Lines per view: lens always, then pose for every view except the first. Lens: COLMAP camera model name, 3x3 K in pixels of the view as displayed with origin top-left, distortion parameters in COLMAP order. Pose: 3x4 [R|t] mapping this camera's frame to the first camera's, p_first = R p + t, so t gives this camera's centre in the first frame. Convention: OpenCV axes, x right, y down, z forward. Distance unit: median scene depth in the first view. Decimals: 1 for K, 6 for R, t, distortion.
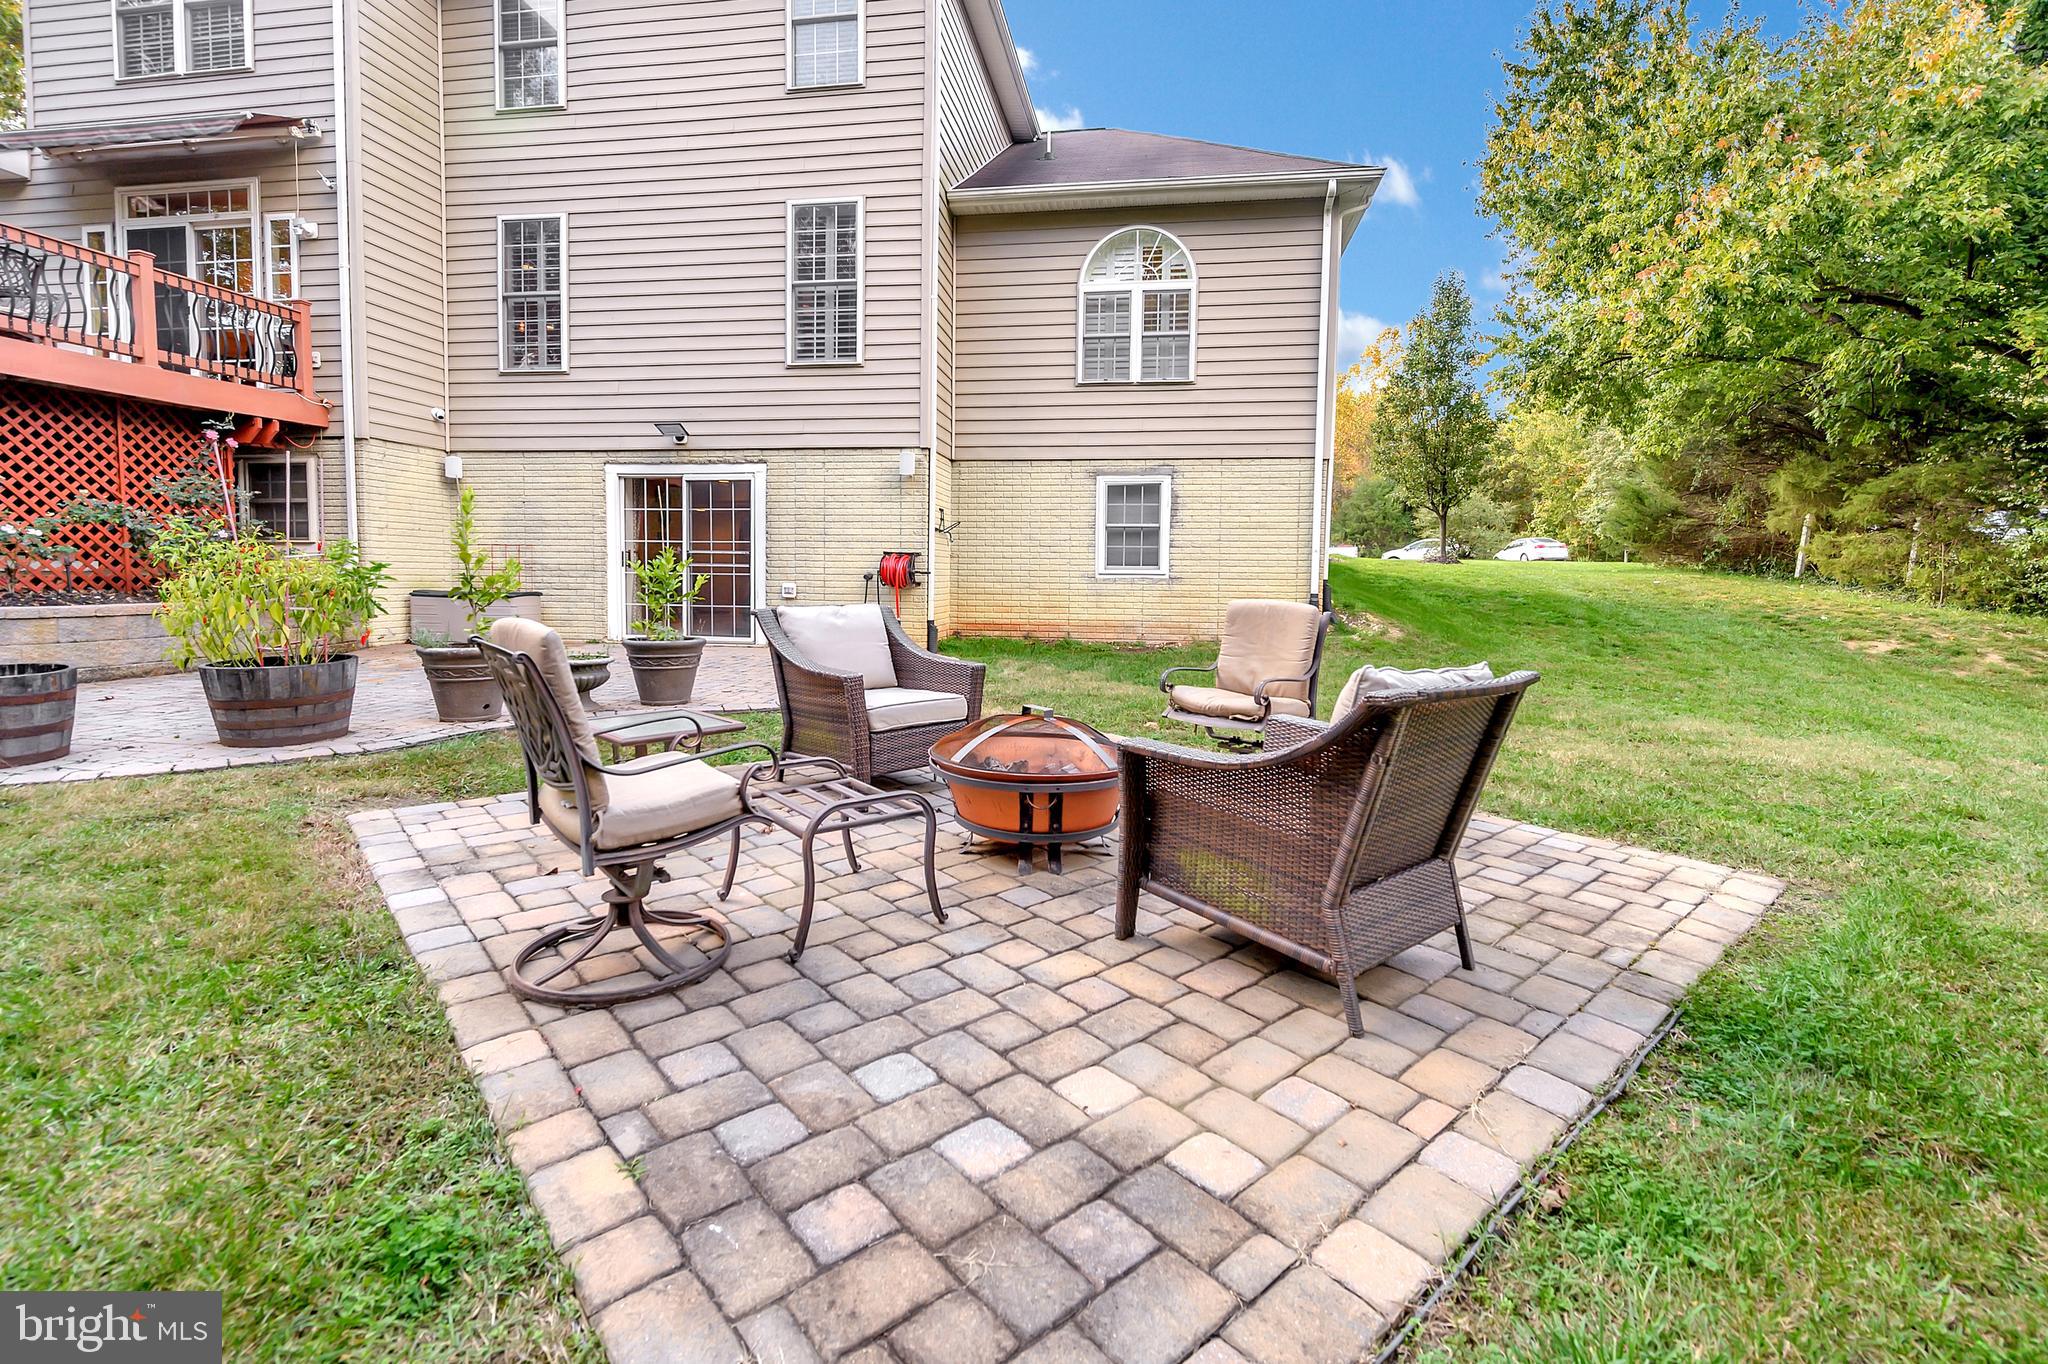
lens RADIAL K [[904.8, 0, 1025.1], [0, 904.8, 625.4], [0, 0, 1]] dist [-0.000041, -0.000127]
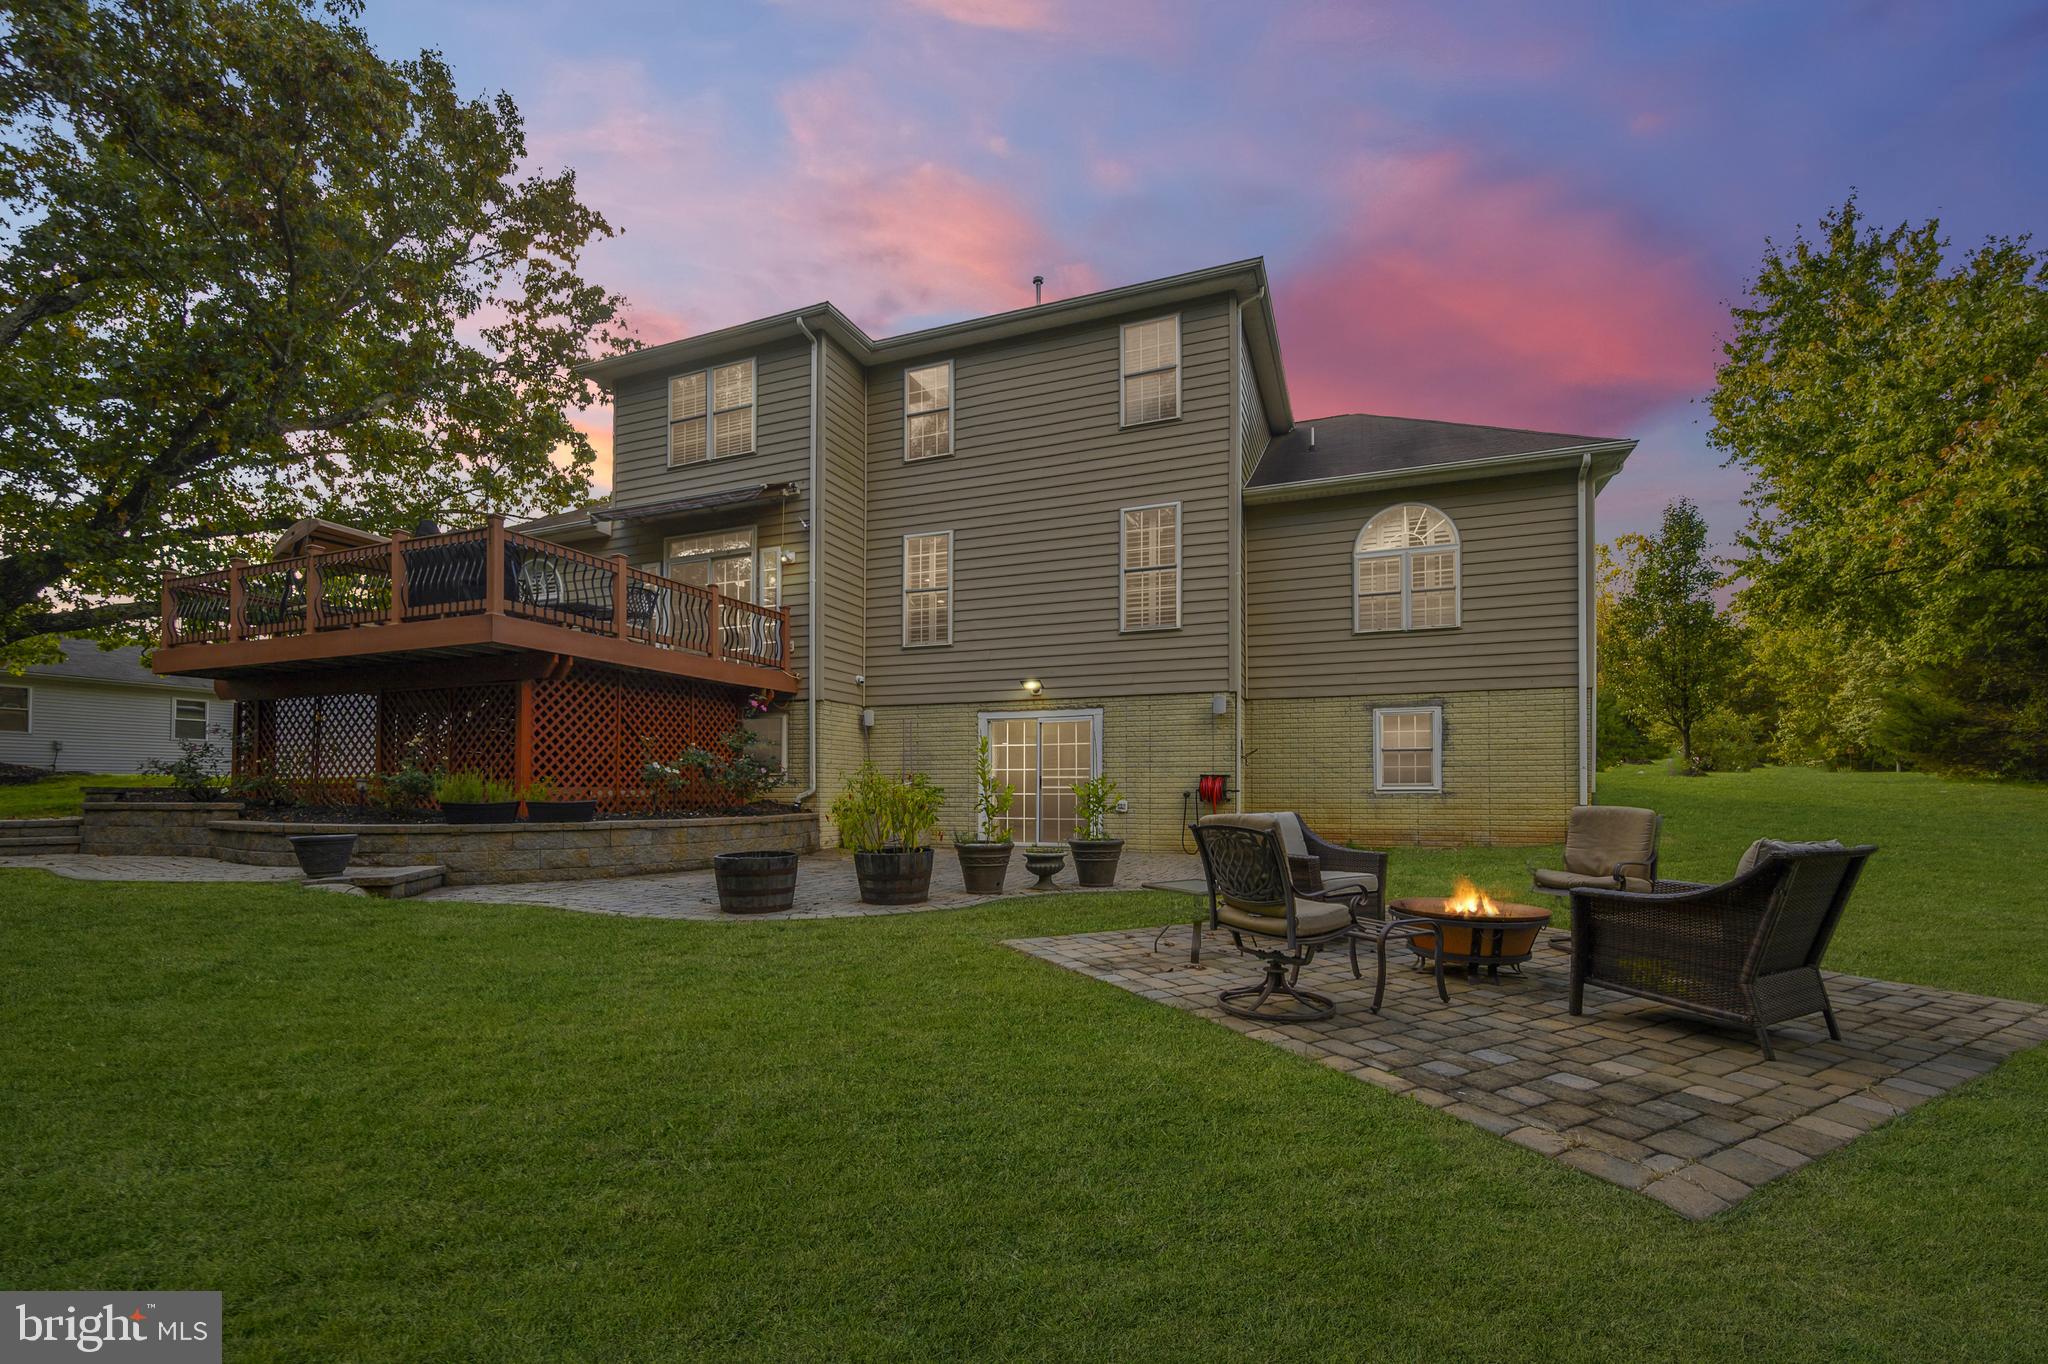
lens RADIAL K [[842.0, 0, 1027.3], [0, 842.0, 779.0], [0, 0, 1]] dist [0.000972, 0.000056]
pose [[0.977045, -0.015630, -0.212458, -0.130891], [-0.000255, 0.997218, -0.074537, 0.010826], [0.213032, 0.072881, 0.974323, -0.174095]]
